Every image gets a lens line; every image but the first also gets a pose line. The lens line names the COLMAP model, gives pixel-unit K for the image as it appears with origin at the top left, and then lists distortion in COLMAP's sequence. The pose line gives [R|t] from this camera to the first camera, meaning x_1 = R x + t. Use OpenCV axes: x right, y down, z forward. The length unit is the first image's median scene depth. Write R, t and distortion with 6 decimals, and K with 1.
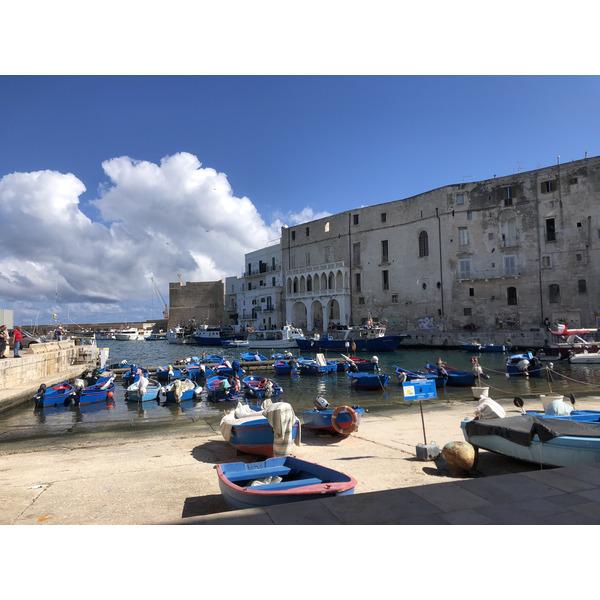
lens RADIAL K [[487.1, 0, 298.1], [0, 487.1, 300.8], [0, 0, 1]] dist [0.046288, -0.043934]
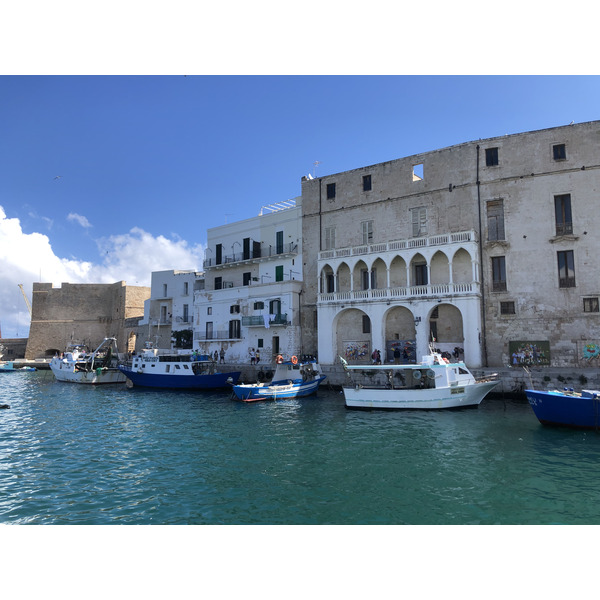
lens RADIAL K [[487.1, 0, 302.1], [0, 487.1, 298.4], [0, 0, 1]] dist [0.046288, -0.043934]
pose [[0.955148, 0.045199, 0.292659, -0.220988], [-0.029256, 0.997851, -0.058629, 0.025492], [-0.294680, 0.047437, 0.954418, 0.527987]]
